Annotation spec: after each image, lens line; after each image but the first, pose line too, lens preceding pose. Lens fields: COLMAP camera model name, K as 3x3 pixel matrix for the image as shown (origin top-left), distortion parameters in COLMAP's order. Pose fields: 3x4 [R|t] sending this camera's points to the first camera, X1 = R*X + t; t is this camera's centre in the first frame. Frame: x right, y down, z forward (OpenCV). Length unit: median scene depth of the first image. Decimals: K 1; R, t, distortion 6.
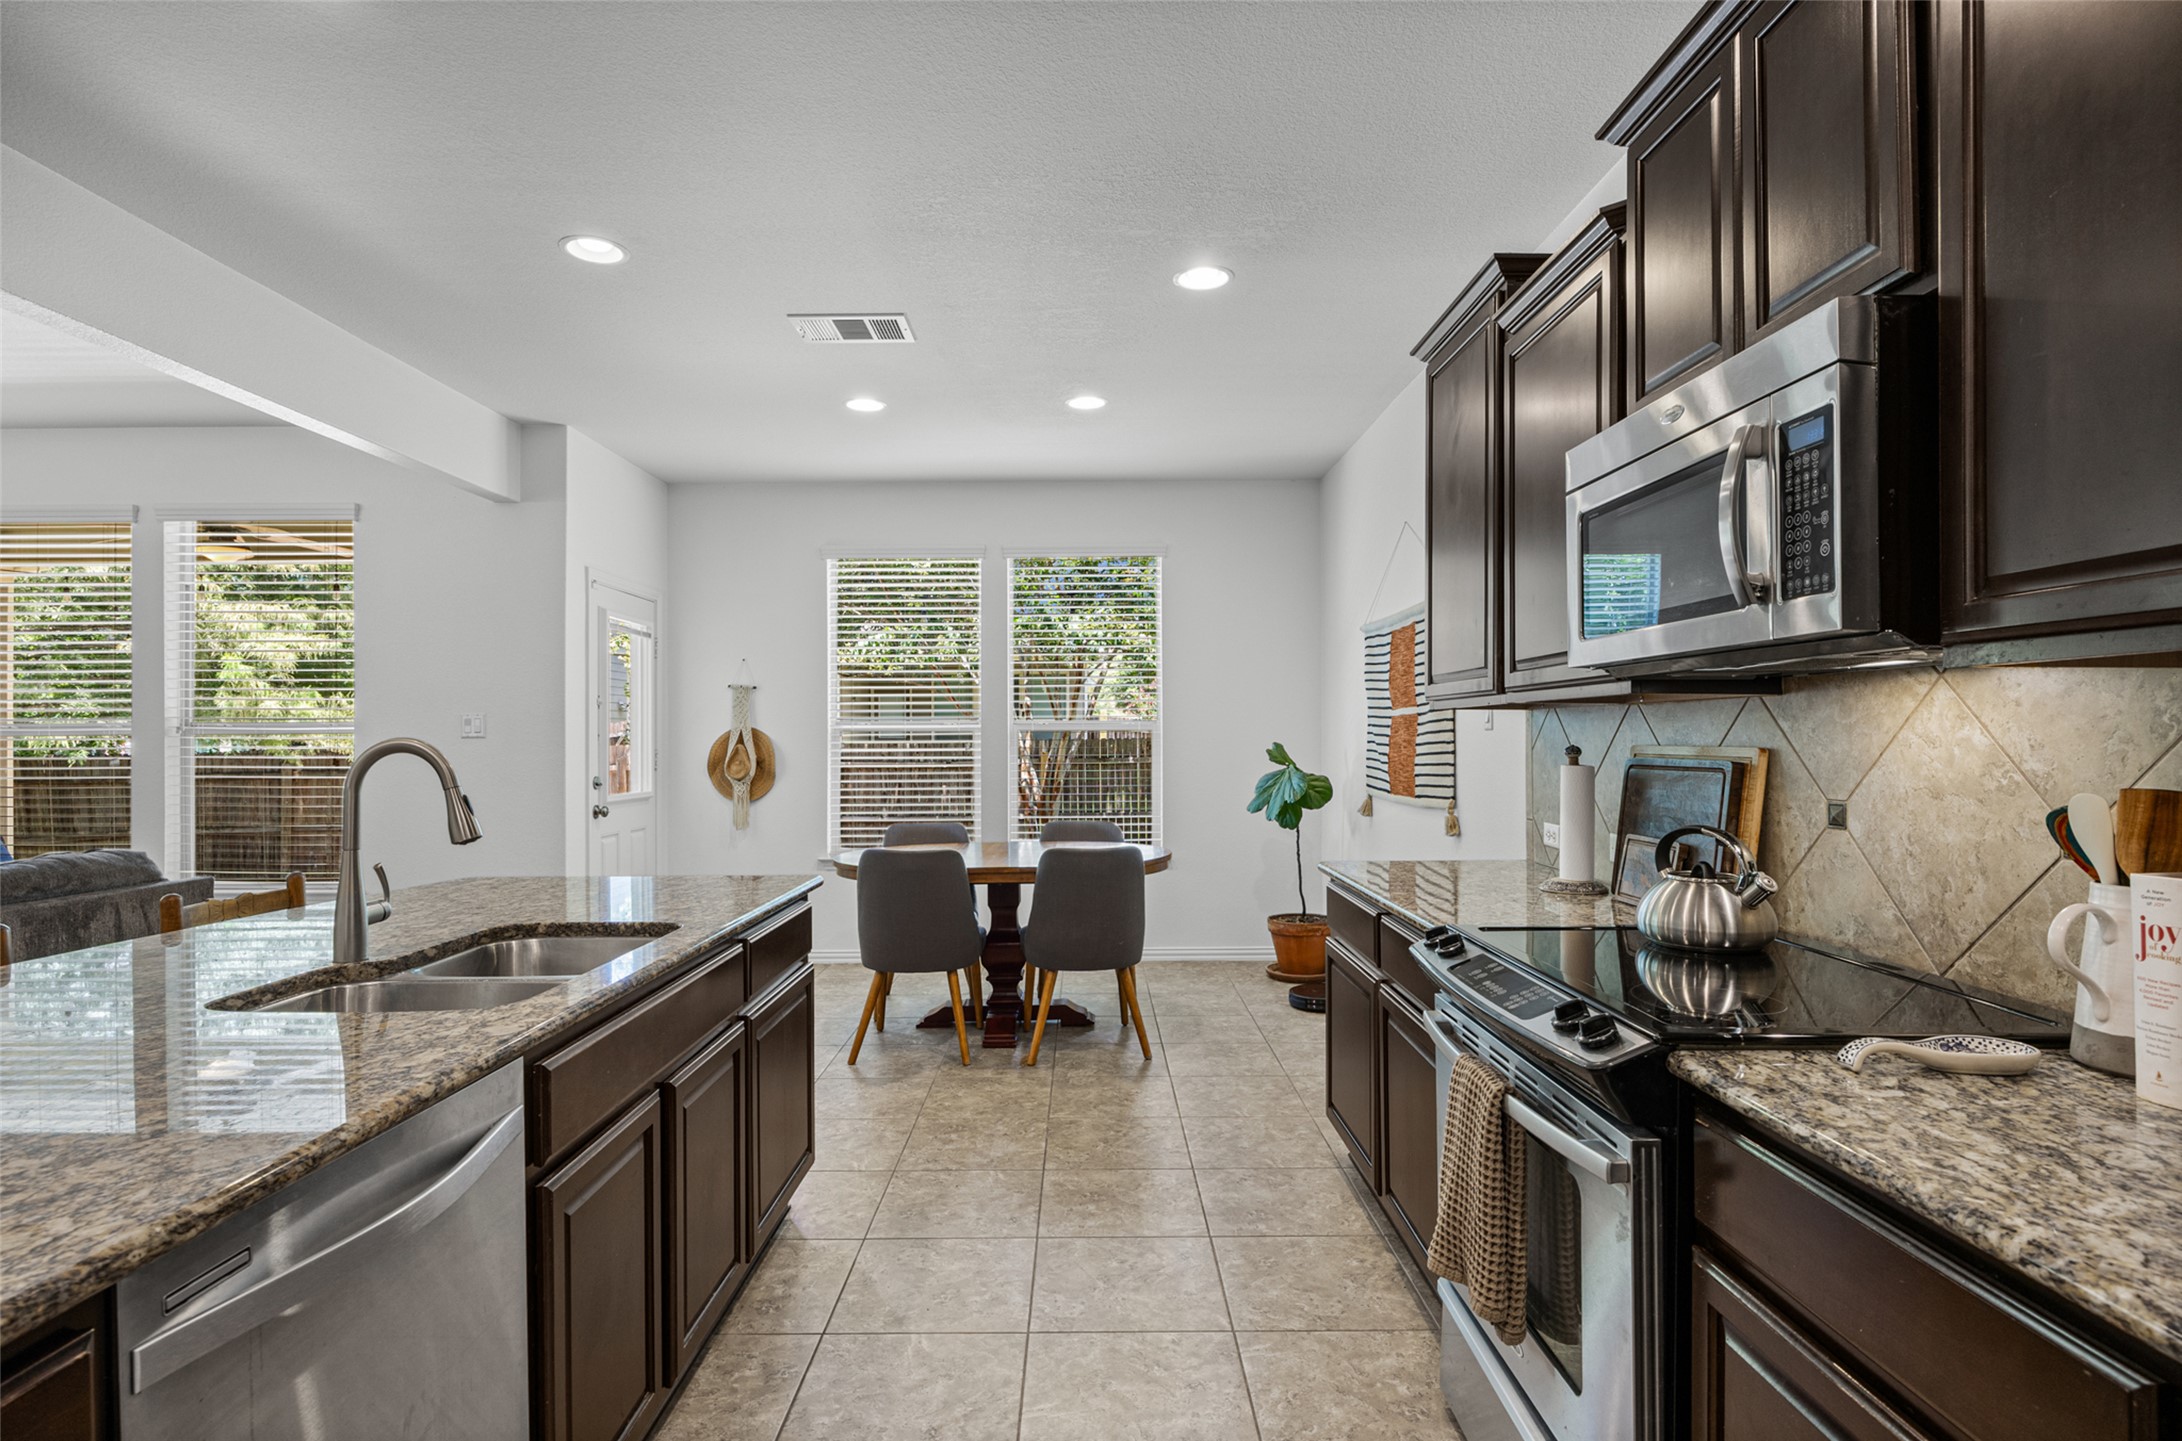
lens RADIAL K [[1100.0, 0, 1093.2], [0, 1100.0, 735.5], [0, 0, 1]] dist [-0.006083, 0.001103]
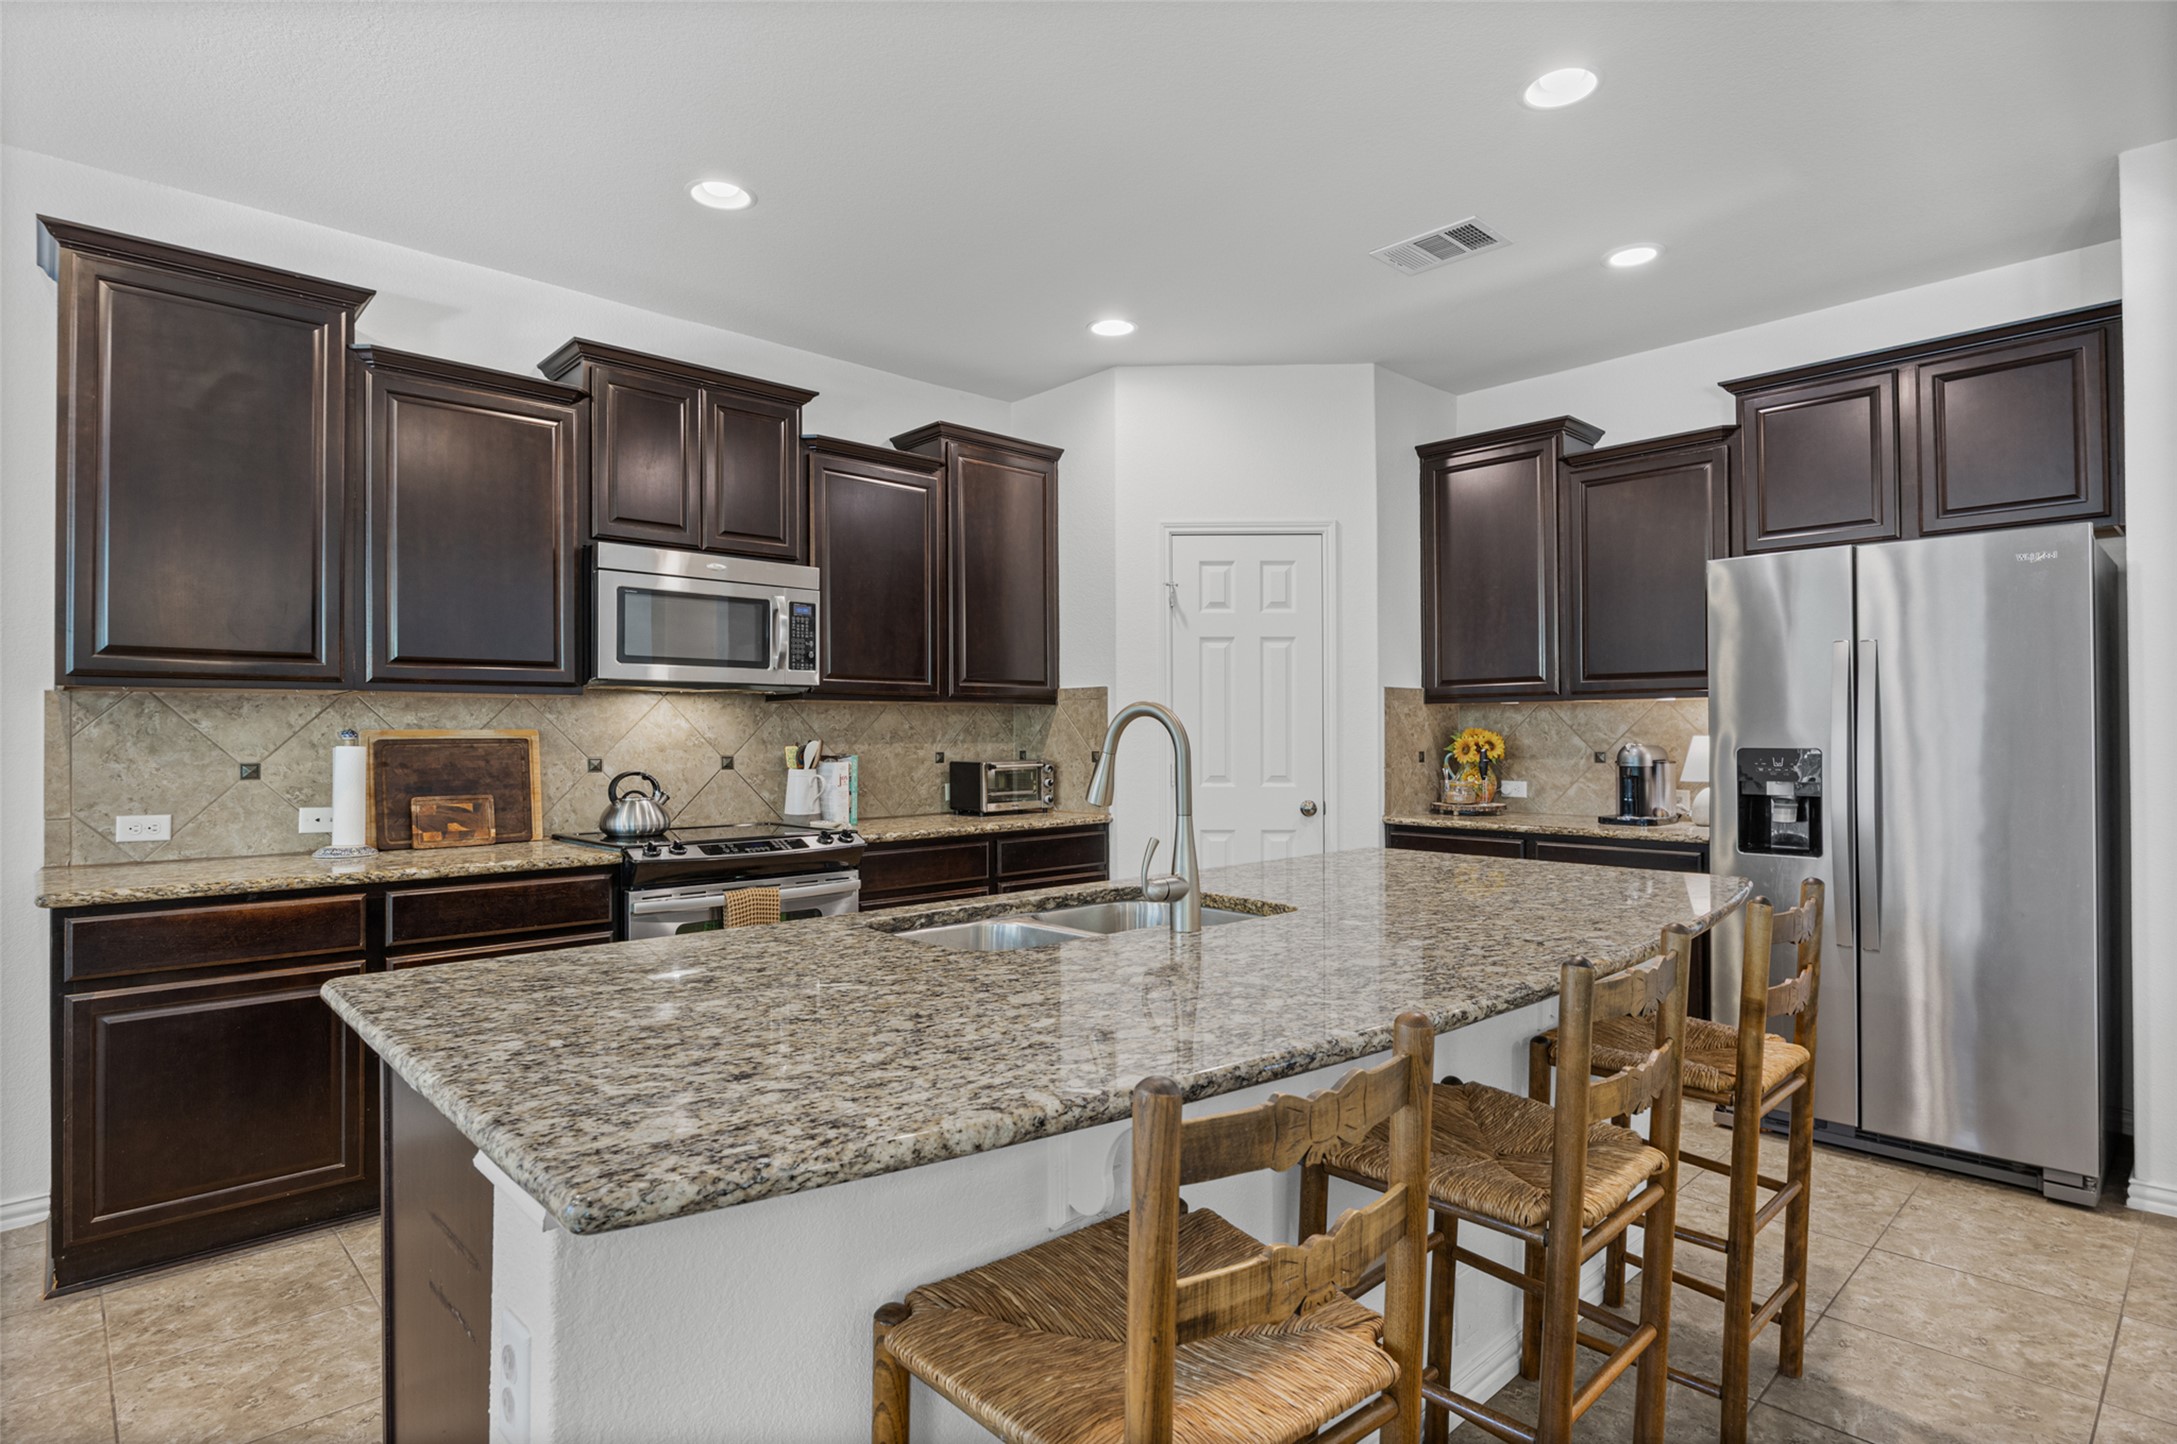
lens RADIAL K [[1126.5, 0, 1084.3], [0, 1126.5, 718.0], [0, 0, 1]] dist [-0.004402, -0.000280]
pose [[-0.677252, 0.026108, 0.735288, -1.485526], [0.012434, 0.999634, -0.024041, 0.054250], [-0.735646, -0.007139, -0.677328, 1.892186]]
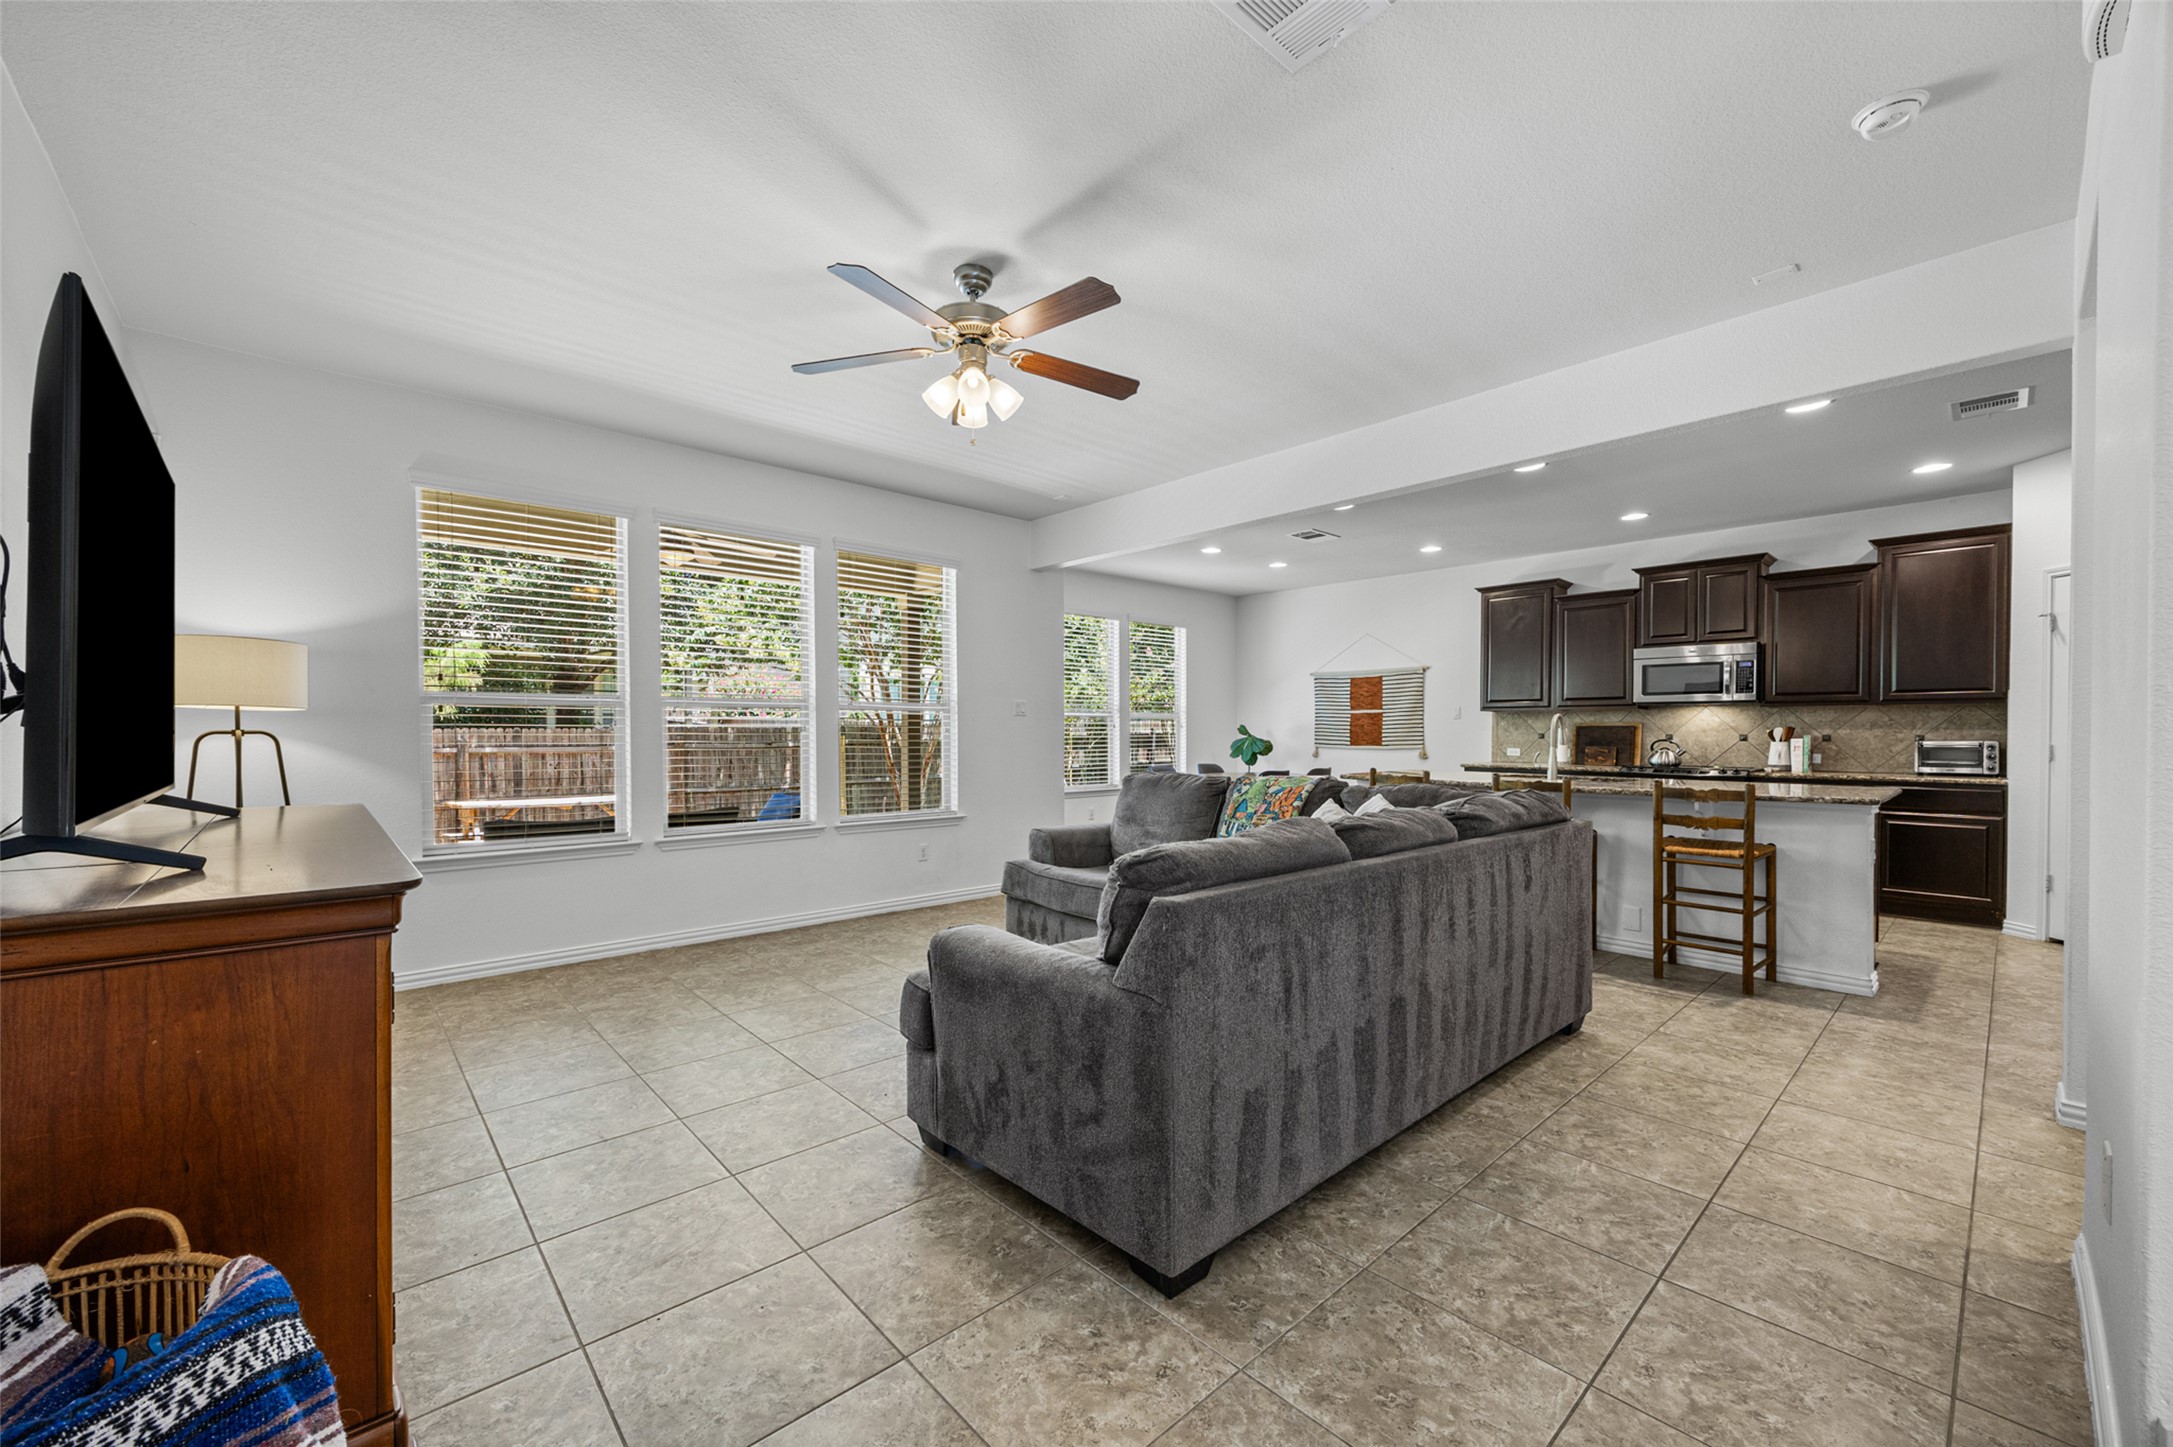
lens RADIAL K [[842.7, 0, 1083.4], [0, 842.7, 737.3], [0, 0, 1]] dist [0.000312, 0.000217]
pose [[0.745475, 0.006888, 0.666498, -3.794216], [-0.010679, 0.999942, 0.001610, 0.103785], [-0.666448, -0.008318, 0.745505, 0.028712]]
